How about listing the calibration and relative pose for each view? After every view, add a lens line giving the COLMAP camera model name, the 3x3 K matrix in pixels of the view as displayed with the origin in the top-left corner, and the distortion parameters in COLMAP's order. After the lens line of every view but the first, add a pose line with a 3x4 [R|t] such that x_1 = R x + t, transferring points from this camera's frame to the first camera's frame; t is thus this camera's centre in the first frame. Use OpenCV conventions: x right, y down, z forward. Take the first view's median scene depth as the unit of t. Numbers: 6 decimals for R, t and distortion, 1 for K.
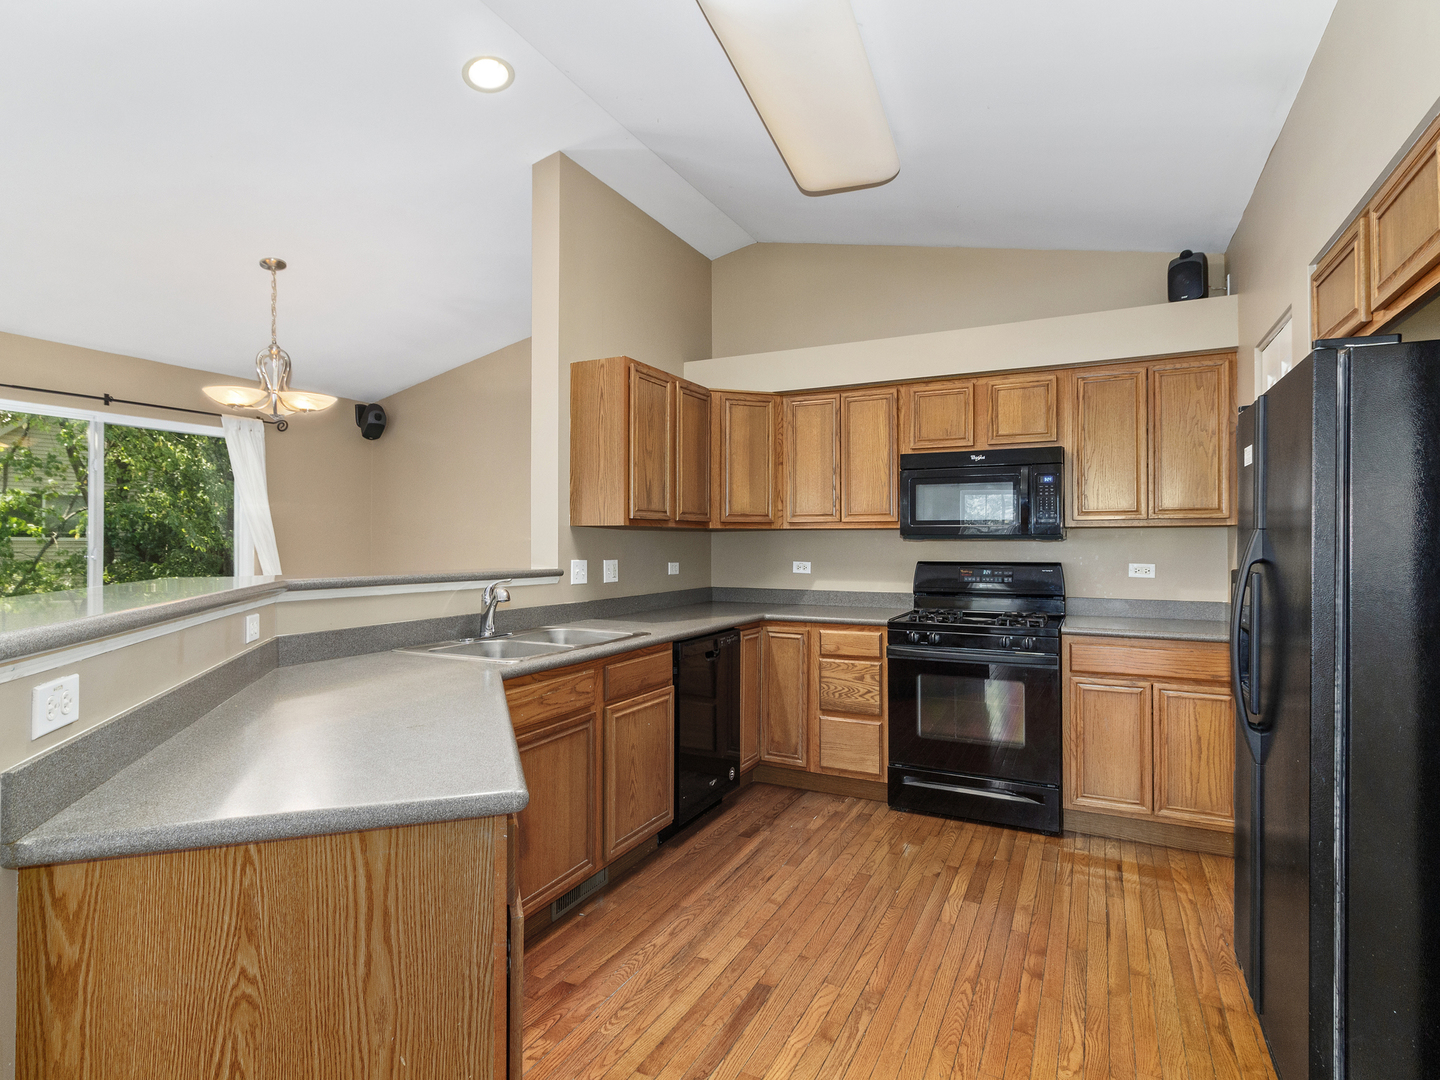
lens RADIAL K [[749.3, 0, 715.5], [0, 749.3, 540.1], [0, 0, 1]] dist [-0.004021, 0.002718]
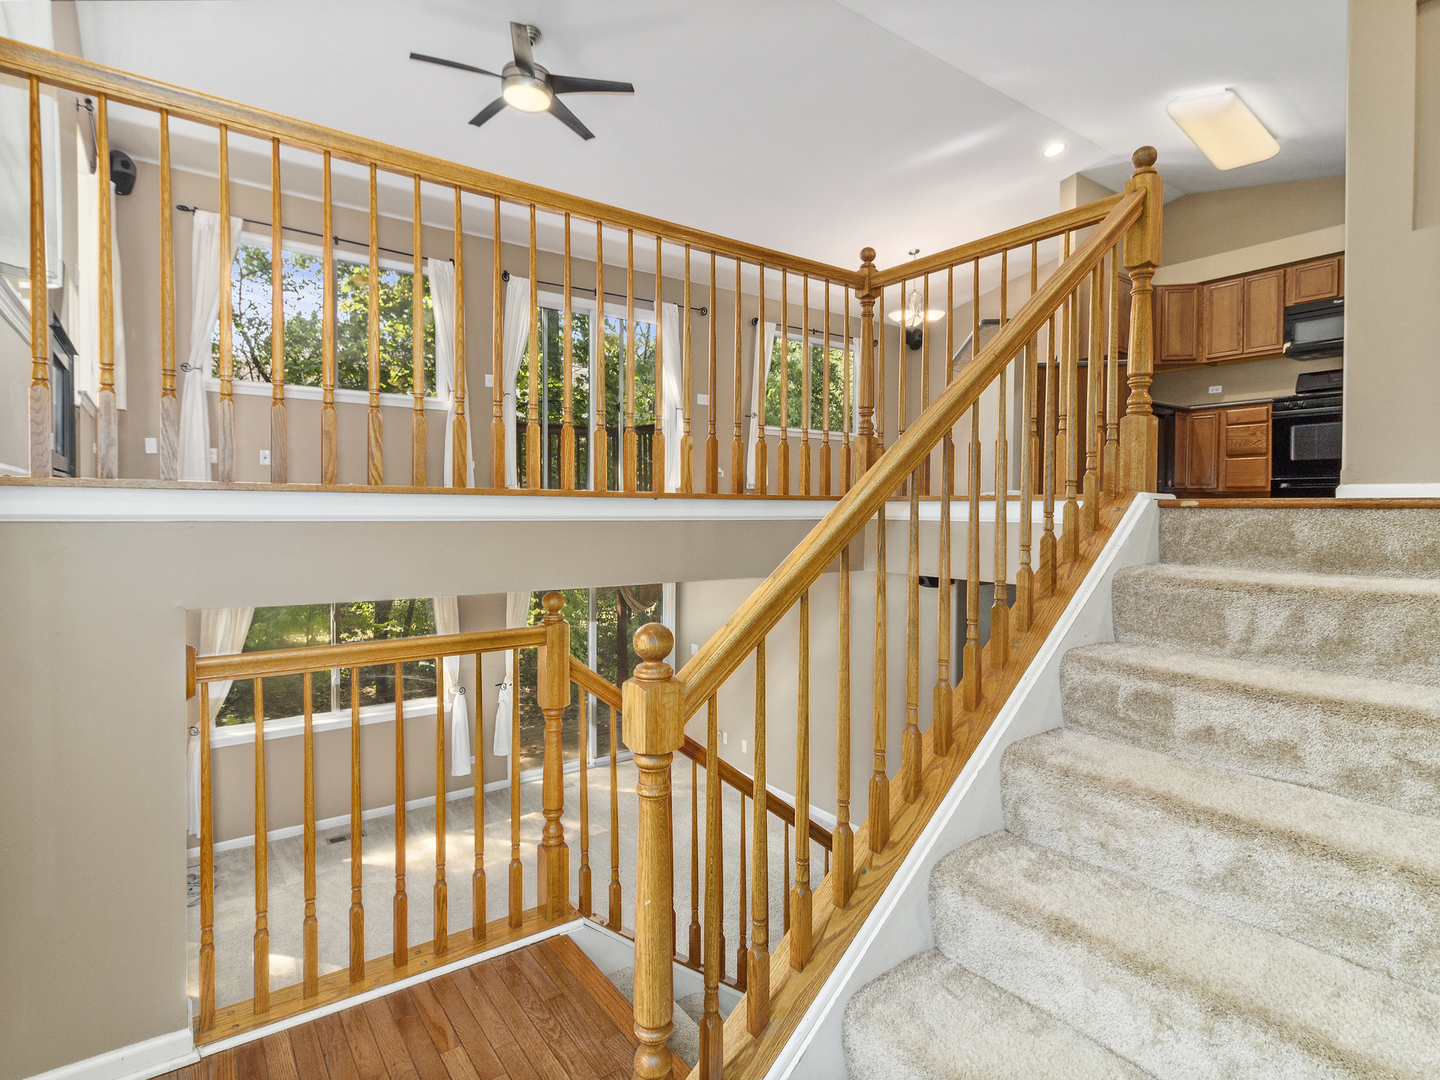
lens RADIAL K [[749.3, 0, 722.4], [0, 749.3, 529.7], [0, 0, 1]] dist [-0.004021, 0.002718]
pose [[0.893662, 0.009420, -0.448641, -0.136470], [0.005665, 0.999463, 0.032269, 0.348880], [0.448705, -0.031379, 0.893129, -1.176099]]
